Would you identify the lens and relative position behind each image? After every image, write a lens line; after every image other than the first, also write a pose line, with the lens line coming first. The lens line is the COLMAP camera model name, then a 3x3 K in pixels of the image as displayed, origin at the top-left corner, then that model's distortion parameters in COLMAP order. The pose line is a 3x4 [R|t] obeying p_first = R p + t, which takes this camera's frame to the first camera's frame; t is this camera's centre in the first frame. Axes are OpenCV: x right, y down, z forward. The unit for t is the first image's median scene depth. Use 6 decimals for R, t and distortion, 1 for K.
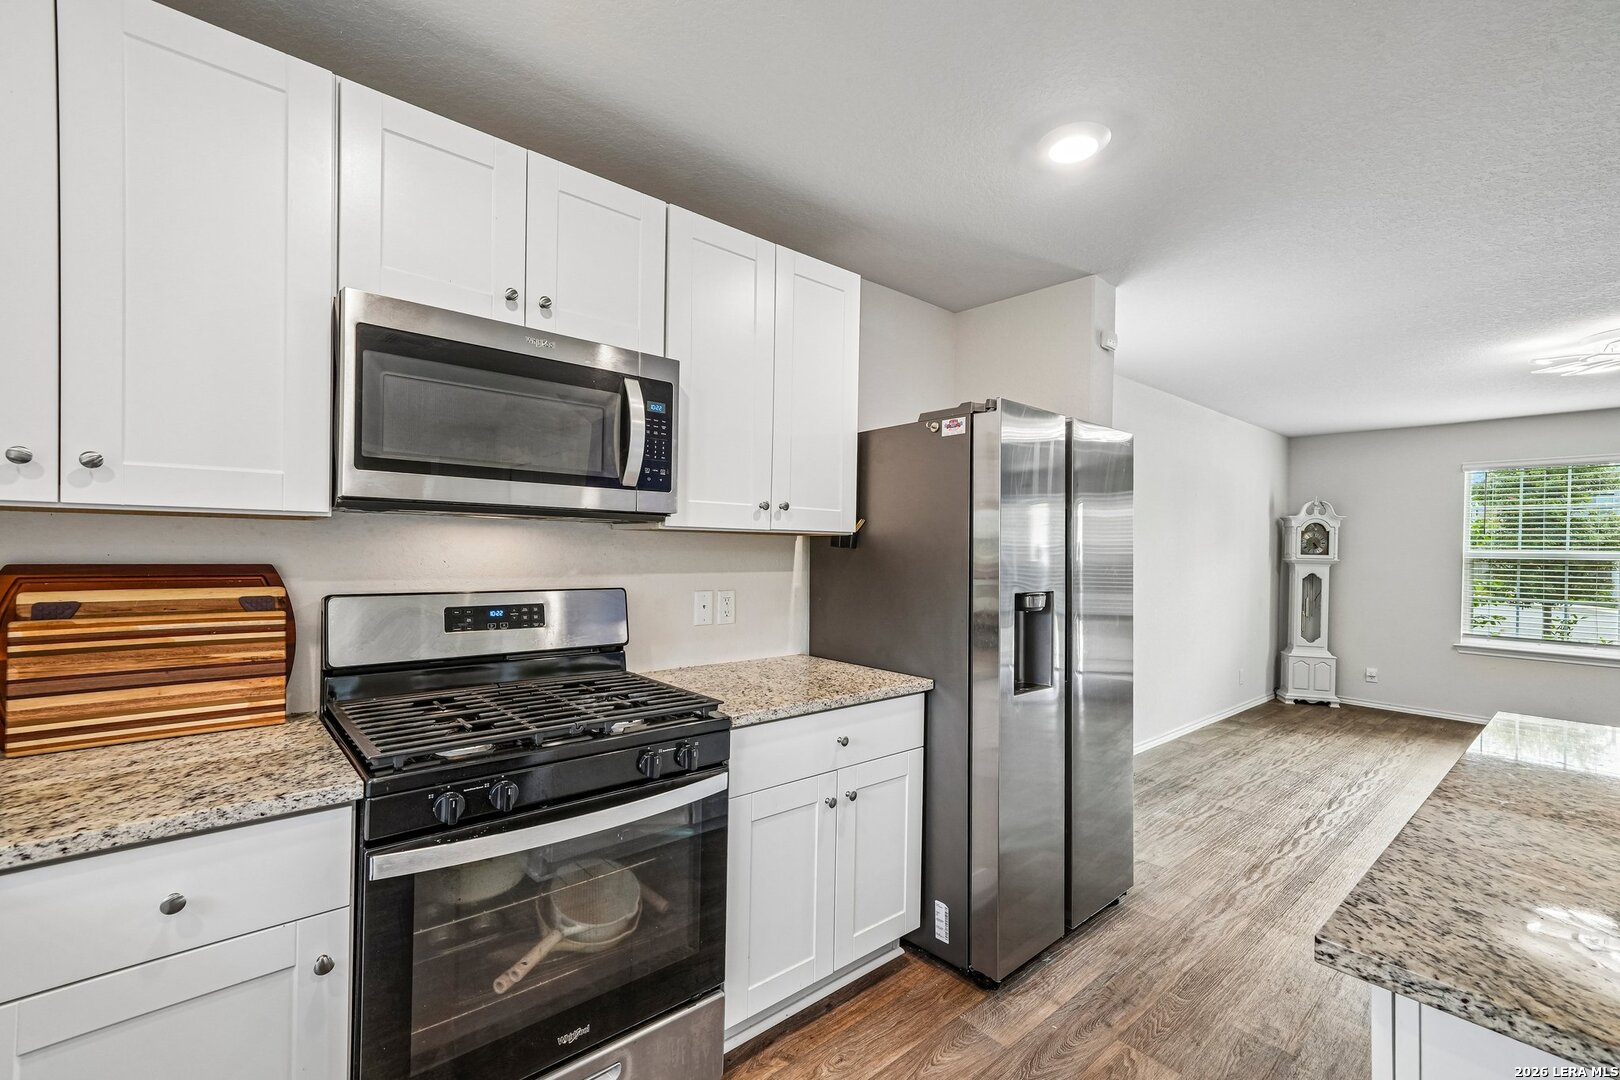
lens RADIAL K [[699.9, 0, 819.2], [0, 699.9, 549.5], [0, 0, 1]] dist [0.001552, 0.002839]
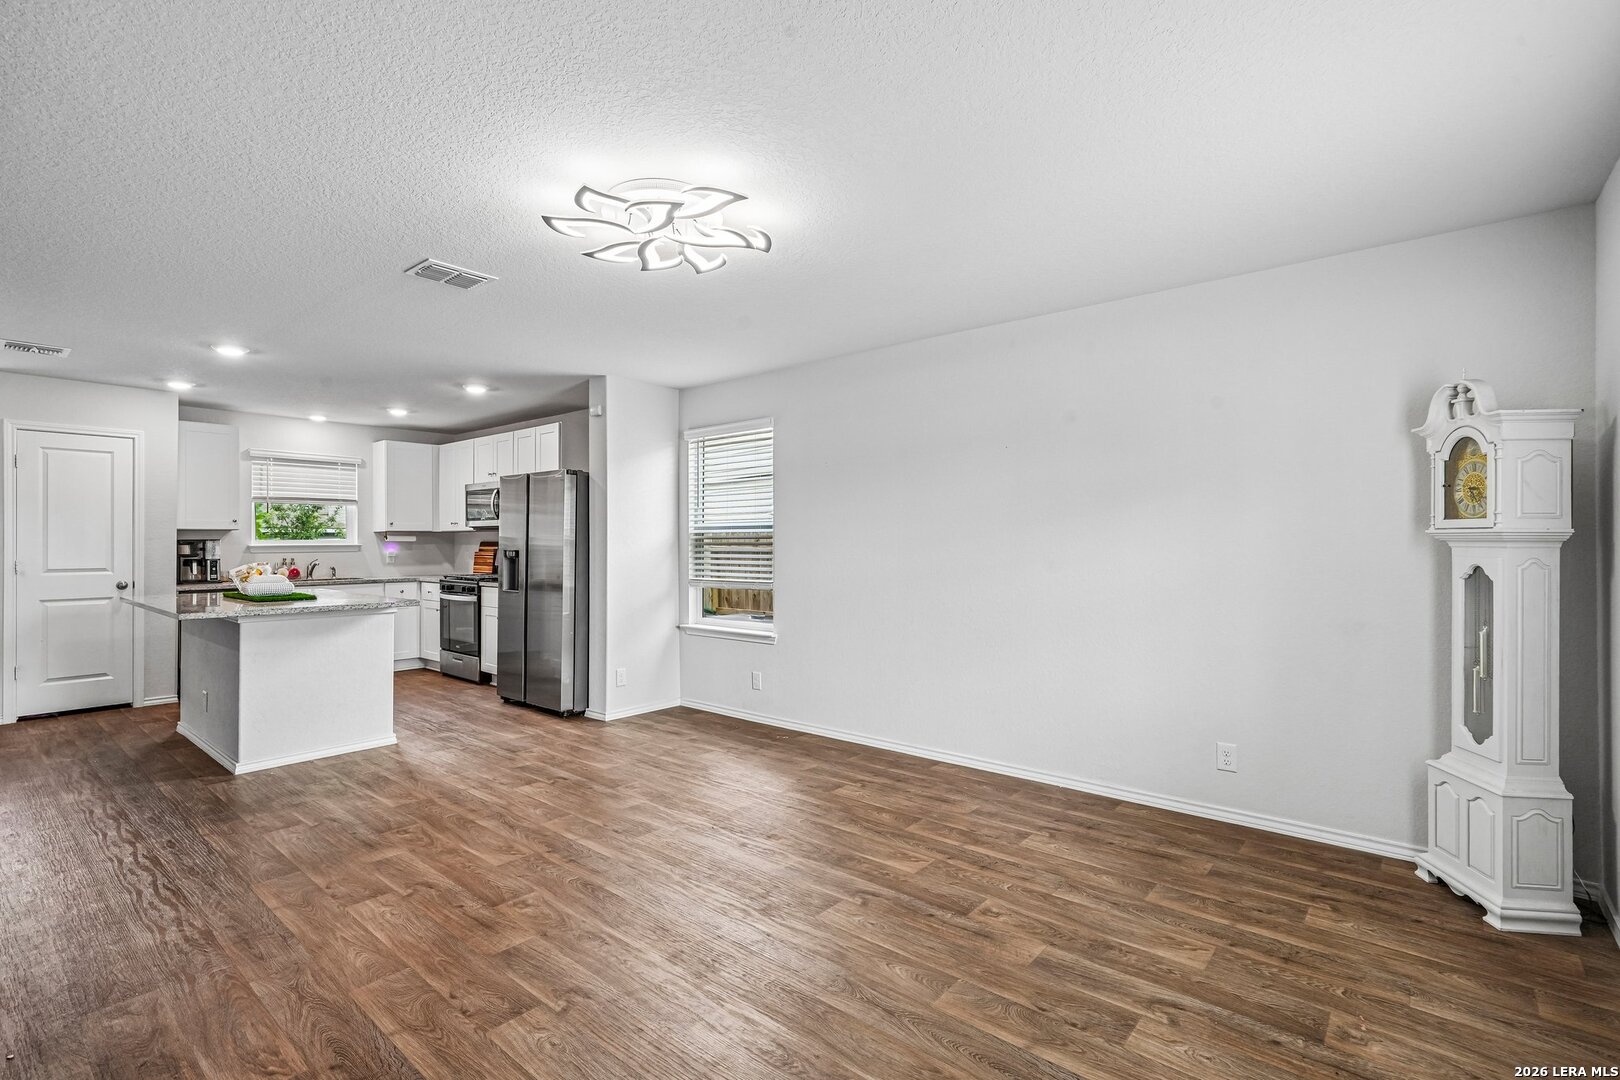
lens RADIAL K [[727.1, 0, 796.5], [0, 727.1, 541.7], [0, 0, 1]] dist [0.002498, -0.001587]
pose [[0.142309, -0.017844, -0.989661, 3.518876], [0.001878, 0.999841, -0.017758, 0.090863], [0.989821, 0.000669, 0.142319, 1.905585]]
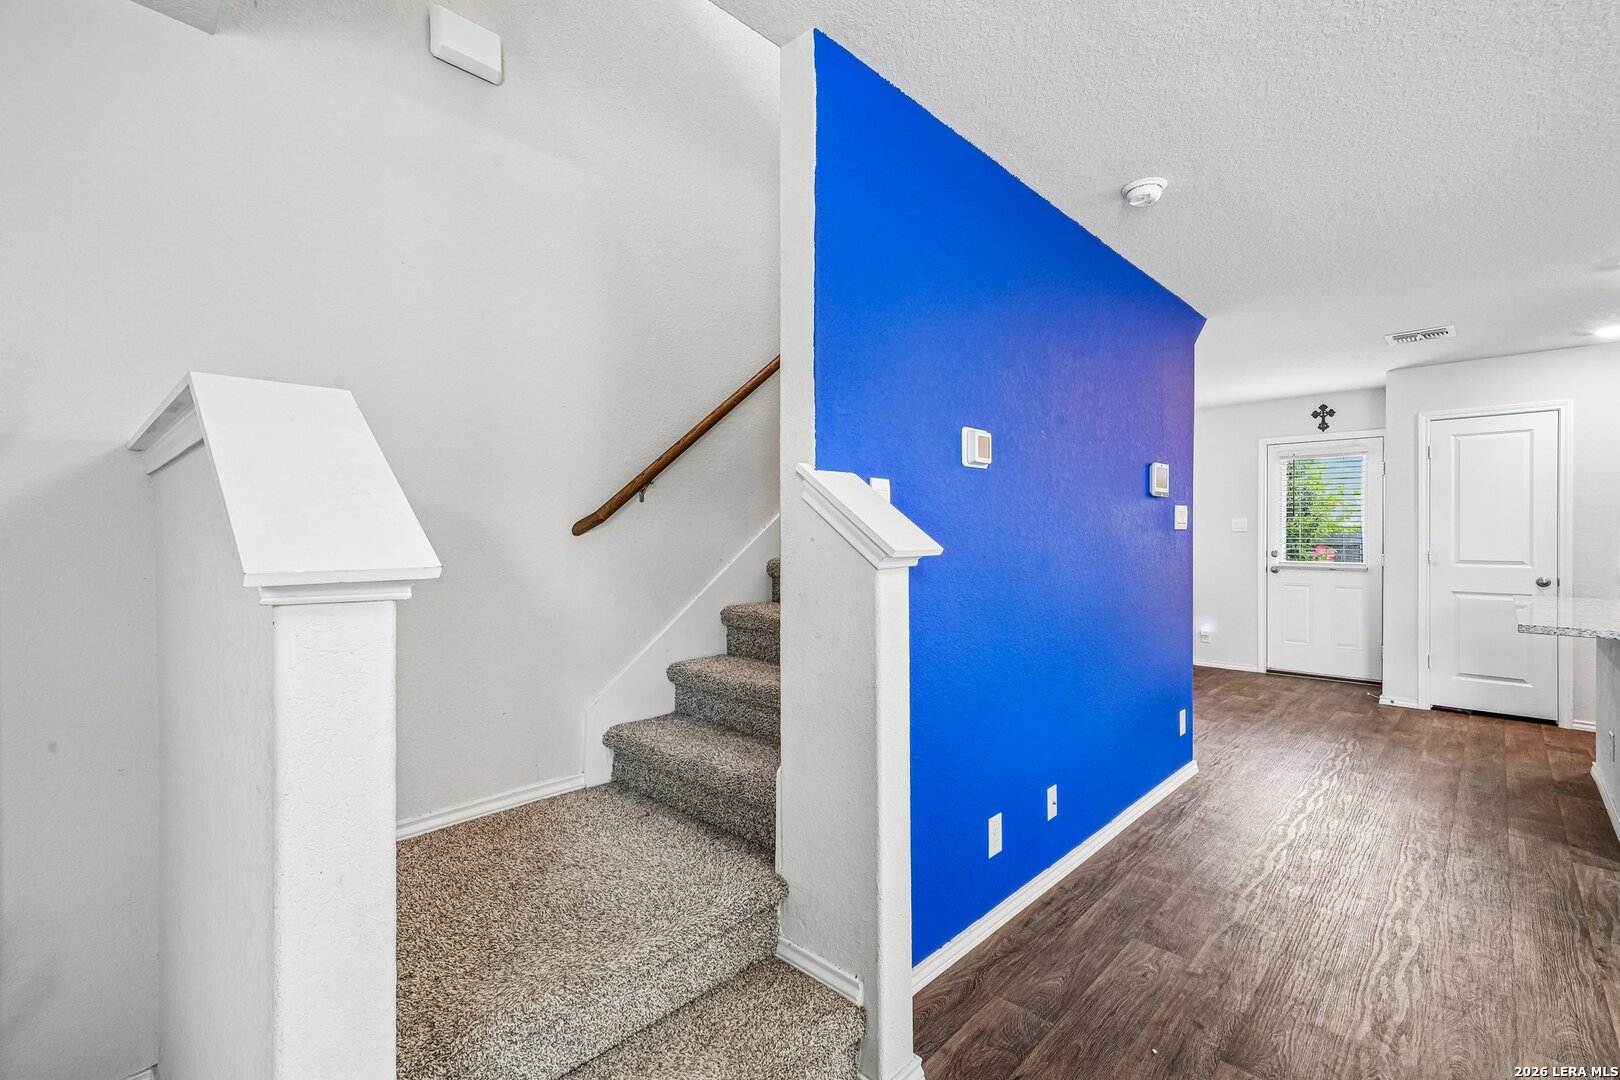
lens RADIAL K [[699.9, 0, 816.8], [0, 699.9, 531.9], [0, 0, 1]] dist [0.001552, 0.002839]
pose [[-0.997321, -0.017368, -0.071058, 2.925372], [-0.017188, 0.999847, -0.003136, 0.086149], [0.071102, -0.001907, -0.997467, 1.899987]]
